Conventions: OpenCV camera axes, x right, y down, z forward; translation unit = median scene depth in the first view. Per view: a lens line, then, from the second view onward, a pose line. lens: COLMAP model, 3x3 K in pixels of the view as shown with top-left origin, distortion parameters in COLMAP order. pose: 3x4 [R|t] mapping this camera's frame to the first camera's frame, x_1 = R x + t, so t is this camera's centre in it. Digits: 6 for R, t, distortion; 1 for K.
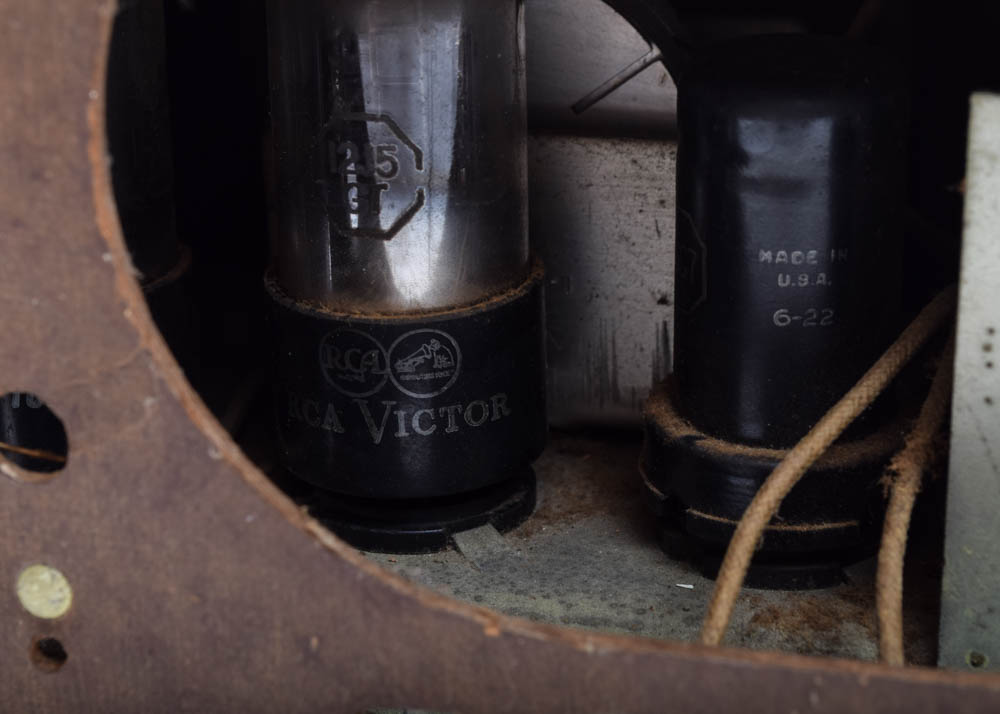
lens RADIAL K [[2415.7, 0, 500.1], [0, 2415.7, 357.7], [0, 0, 1]] dist [0.012781, 0.000000]
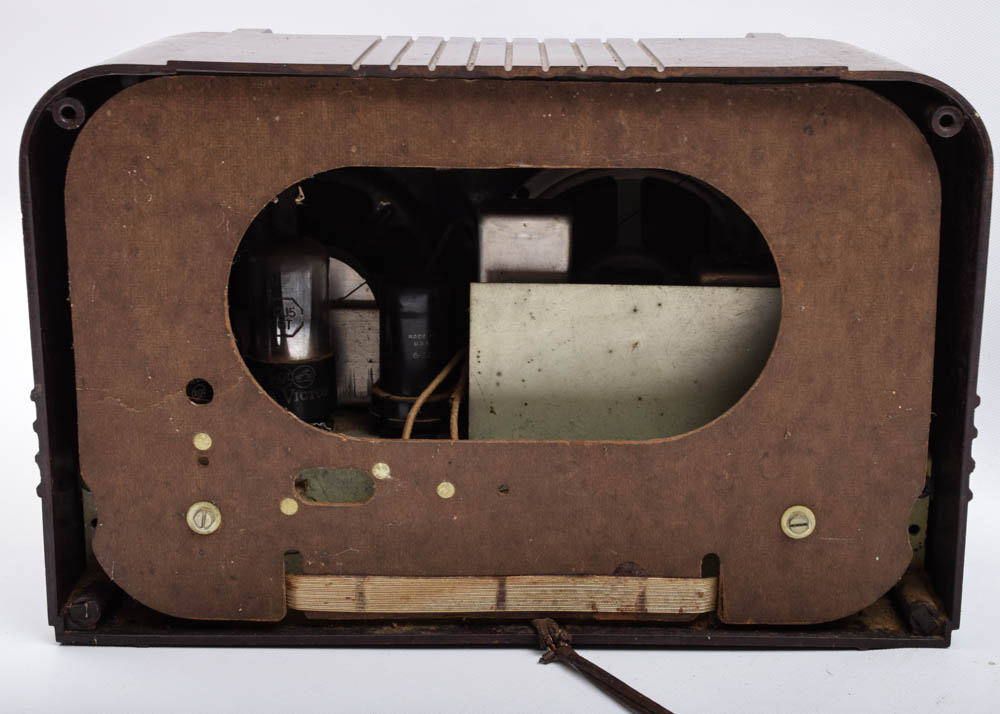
lens RADIAL K [[1798.0, 0, 500.1], [0, 1798.0, 356.8], [0, 0, 1]] dist [-0.164511, 0.000000]
pose [[0.968113, -0.031080, 0.248578, -0.390281], [0.064743, 0.989605, -0.128417, 0.314827], [-0.242002, 0.140416, 0.960062, -1.414395]]
